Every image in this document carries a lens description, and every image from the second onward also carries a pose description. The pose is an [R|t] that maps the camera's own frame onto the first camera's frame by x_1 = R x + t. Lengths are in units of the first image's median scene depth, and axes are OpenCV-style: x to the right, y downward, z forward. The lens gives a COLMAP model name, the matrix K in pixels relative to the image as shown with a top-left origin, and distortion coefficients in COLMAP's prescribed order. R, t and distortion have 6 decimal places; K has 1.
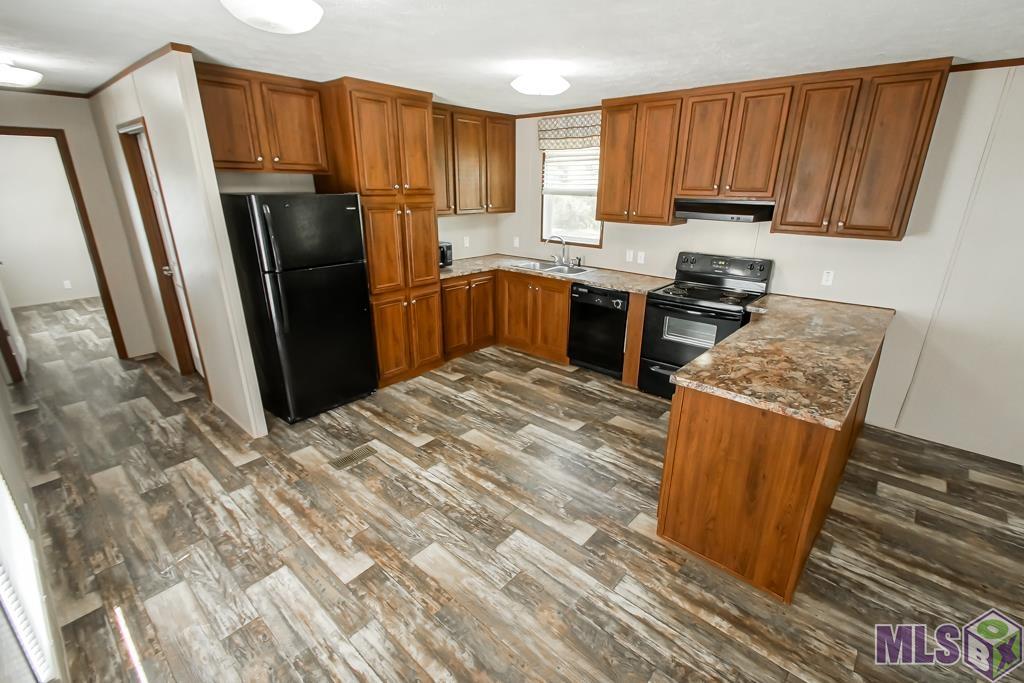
lens RADIAL K [[445.2, 0, 517.6], [0, 445.2, 333.4], [0, 0, 1]] dist [0.034722, -0.017814]
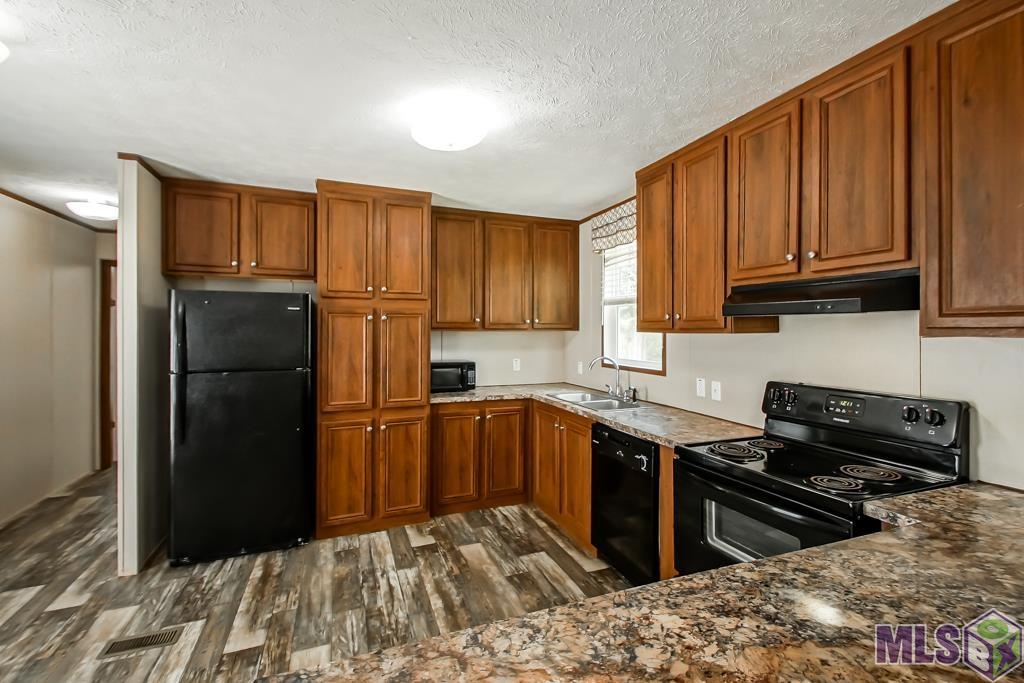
lens RADIAL K [[445.2, 0, 517.6], [0, 445.2, 333.4], [0, 0, 1]] dist [0.034722, -0.017814]
pose [[0.896441, -0.002971, -0.443153, 0.330648], [-0.135541, 0.950221, -0.280551, -0.039630], [0.421927, 0.311563, 0.851414, 0.372841]]
